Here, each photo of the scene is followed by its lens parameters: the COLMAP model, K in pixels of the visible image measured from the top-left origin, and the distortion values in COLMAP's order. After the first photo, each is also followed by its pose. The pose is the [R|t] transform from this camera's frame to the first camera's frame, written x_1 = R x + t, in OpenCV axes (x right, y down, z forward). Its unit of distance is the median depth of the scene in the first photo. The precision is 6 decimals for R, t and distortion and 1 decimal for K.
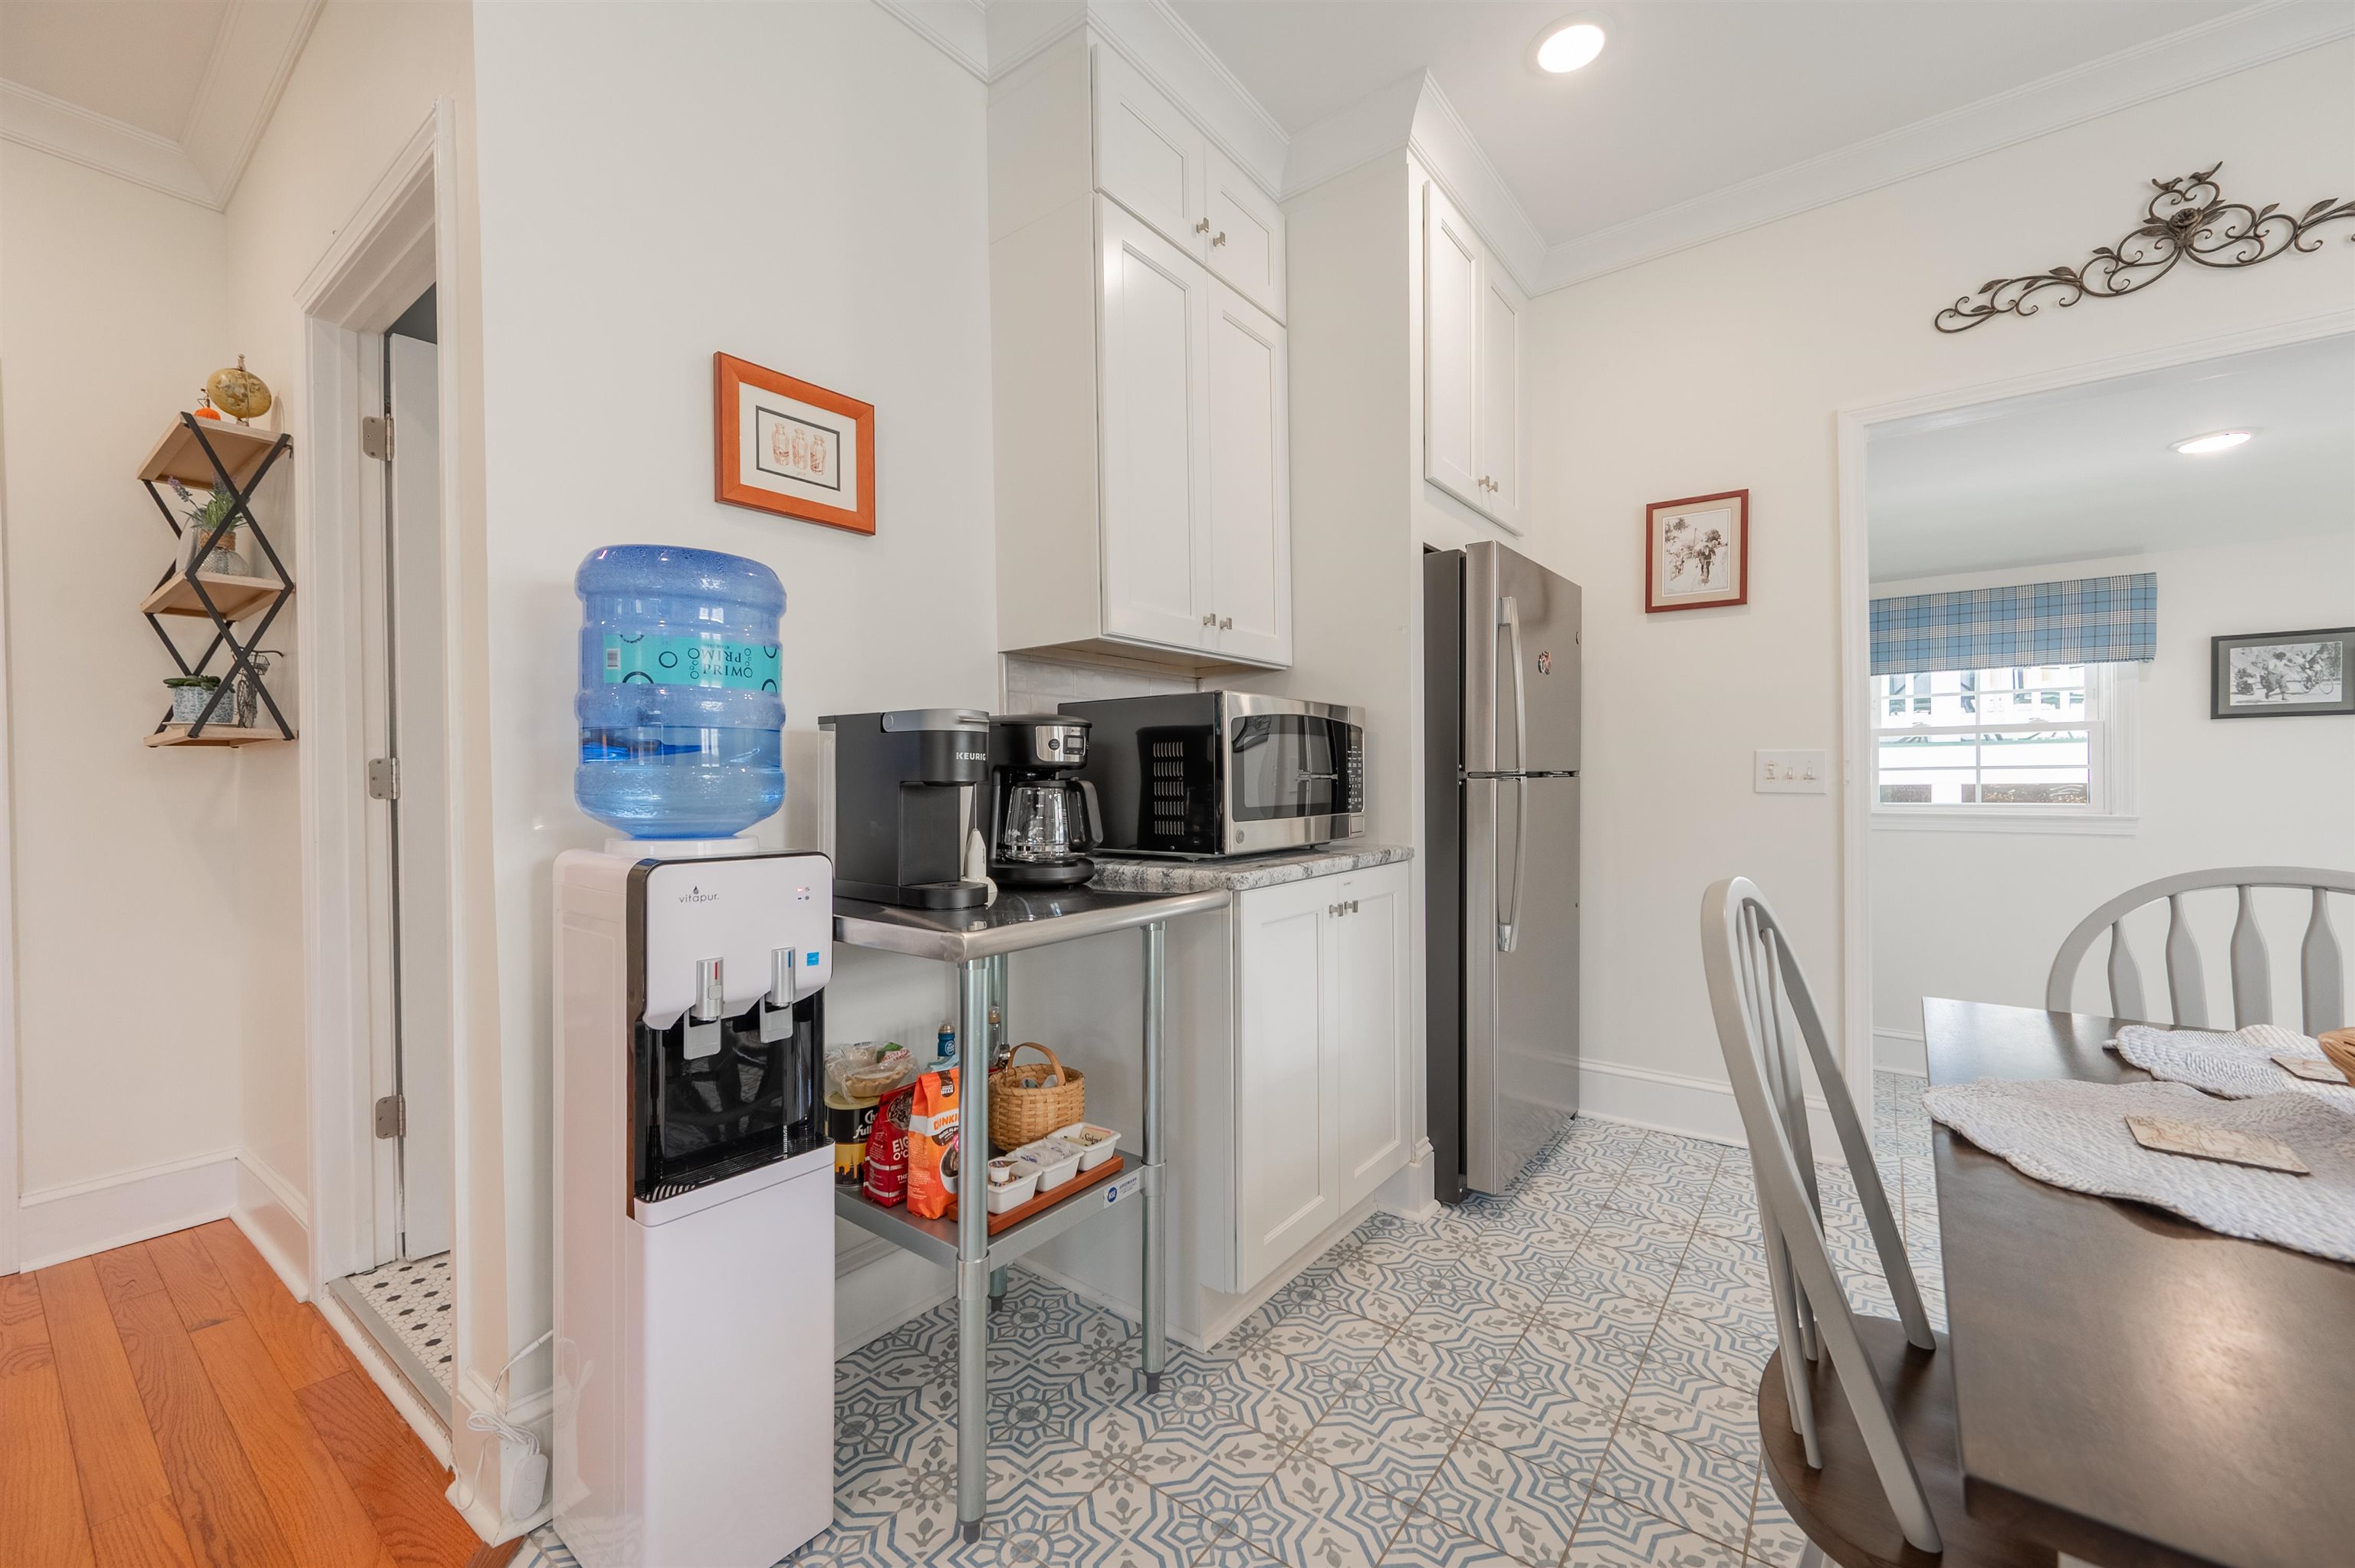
lens RADIAL K [[939.7, 0, 1185.1], [0, 939.7, 788.5], [0, 0, 1]] dist [0.005769, 0.000522]
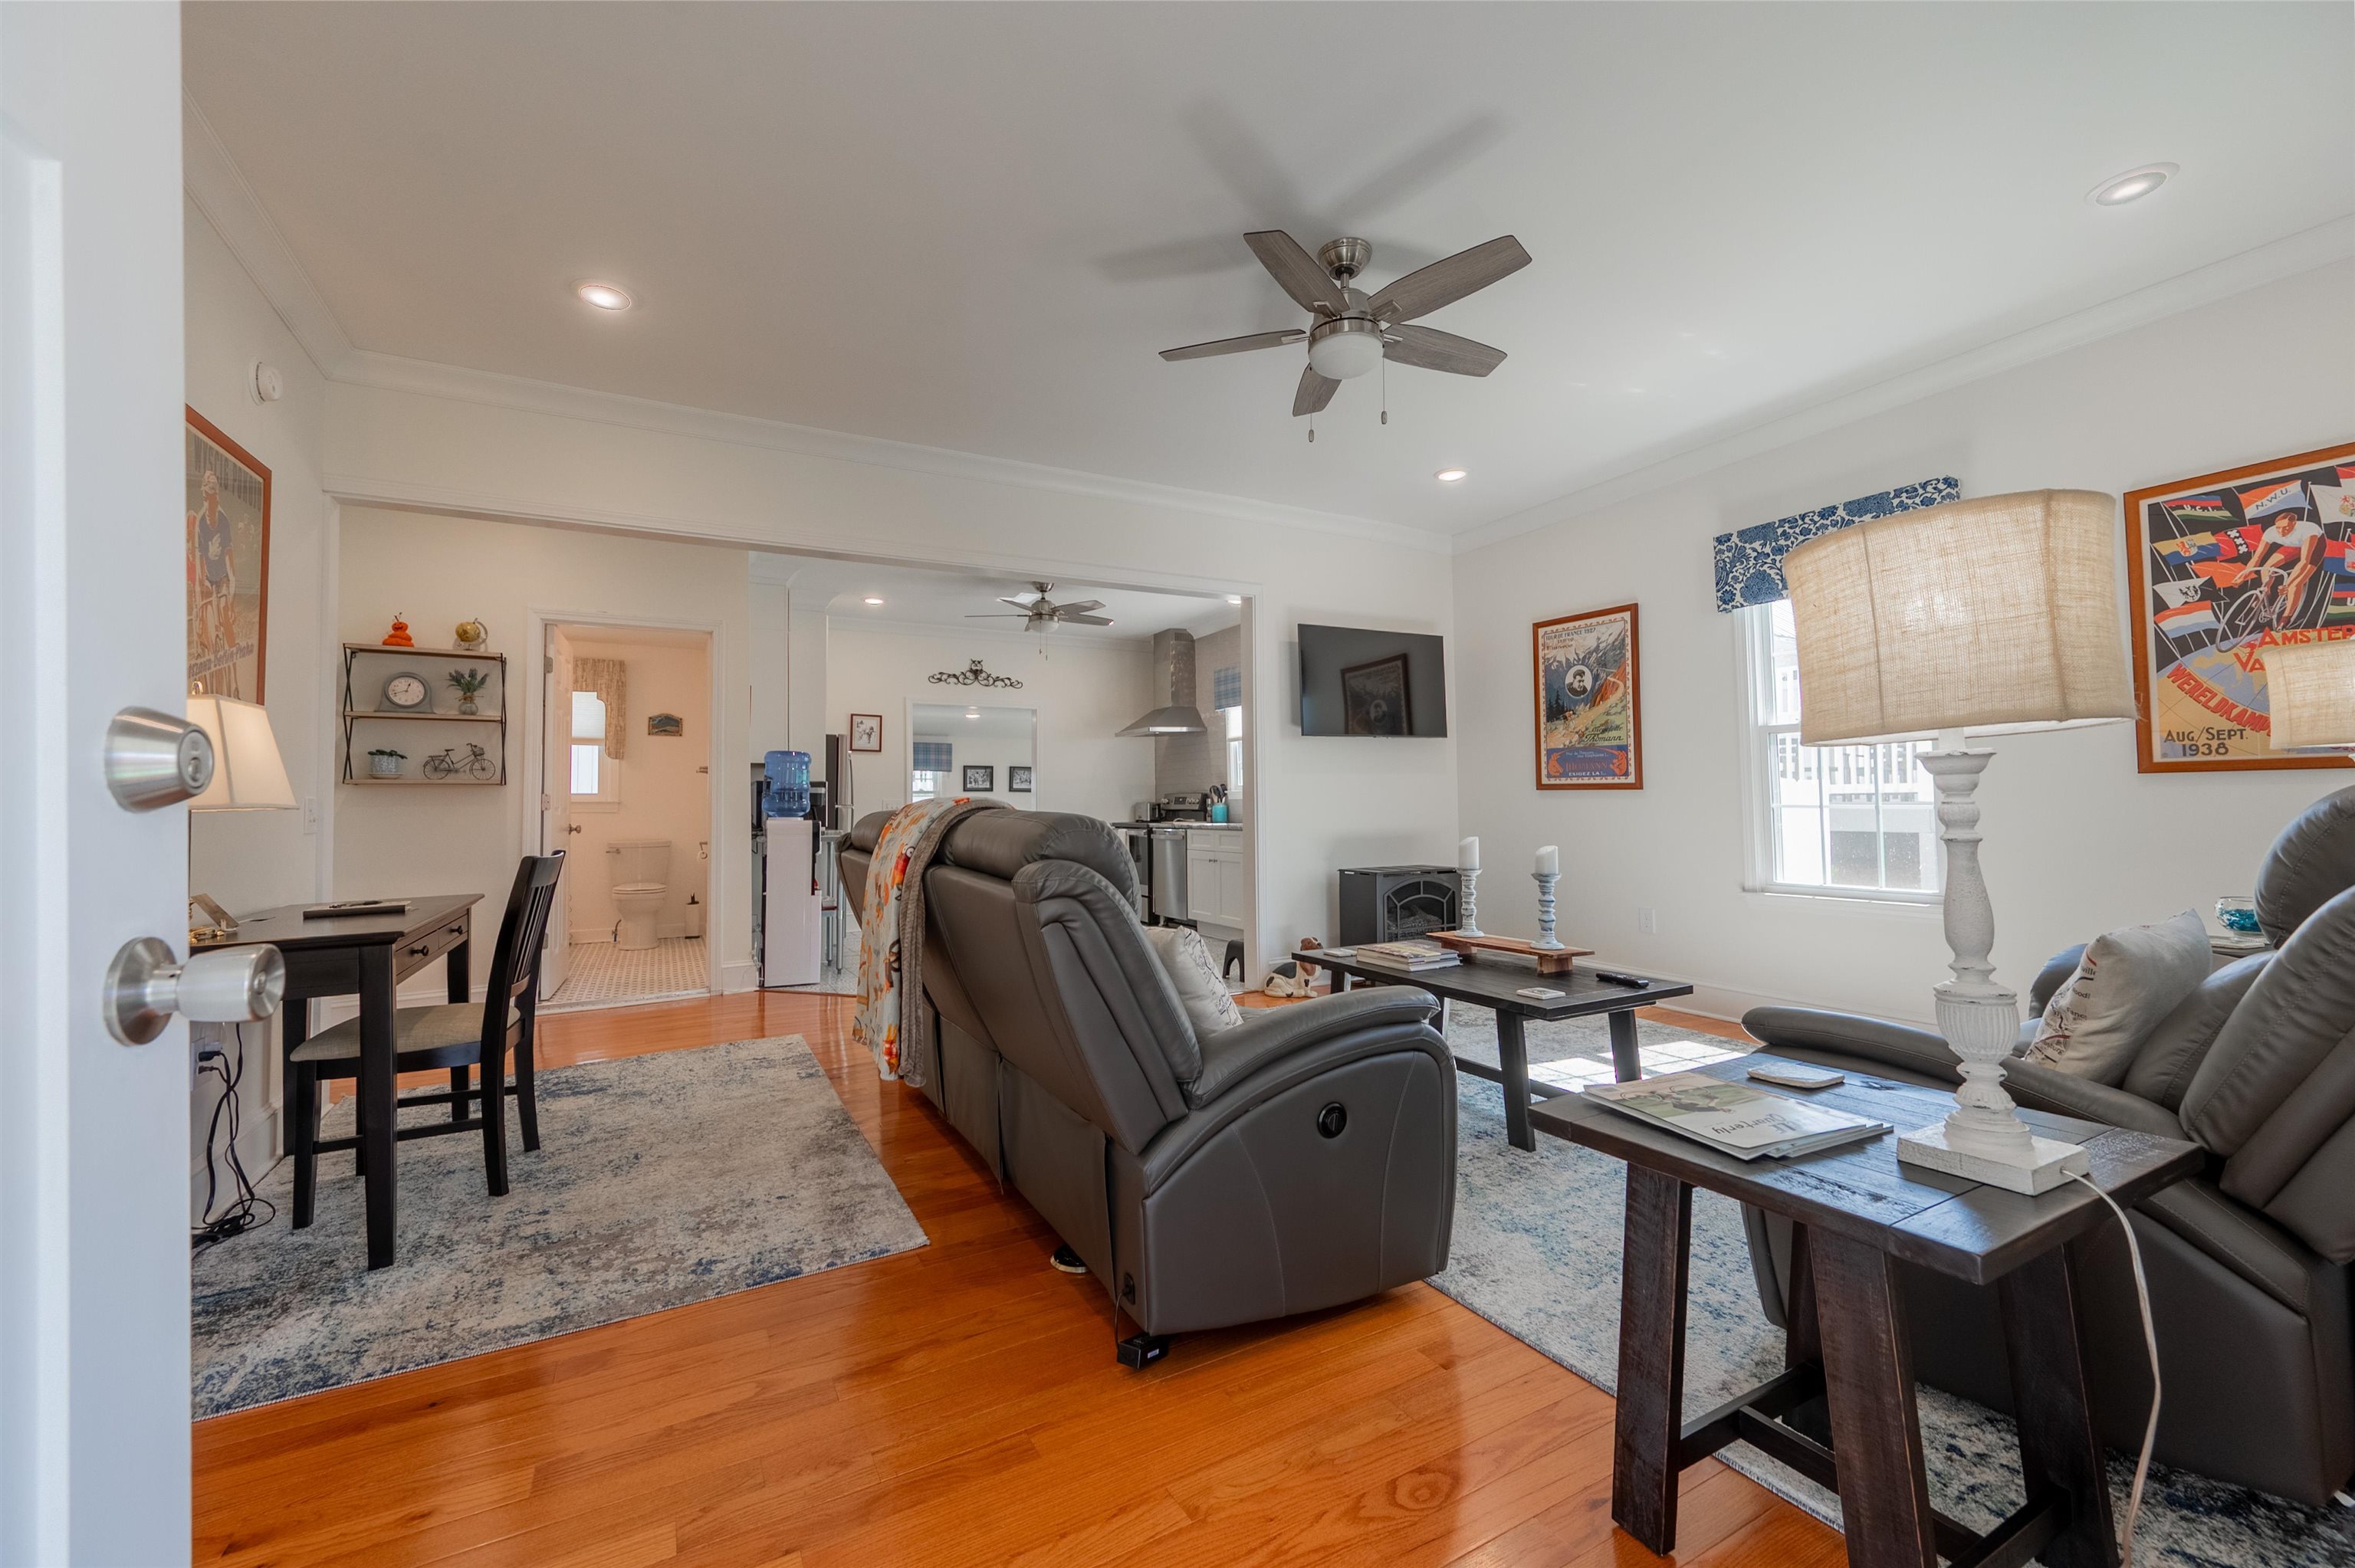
lens RADIAL K [[946.5, 0, 1177.3], [0, 946.5, 775.2], [0, 0, 1]] dist [0.000318, 0.000334]
pose [[0.413038, 0.039011, 0.909878, -2.073308], [0.014952, 0.998657, -0.049605, 0.055416], [-0.910591, 0.034094, 0.411900, -1.317631]]
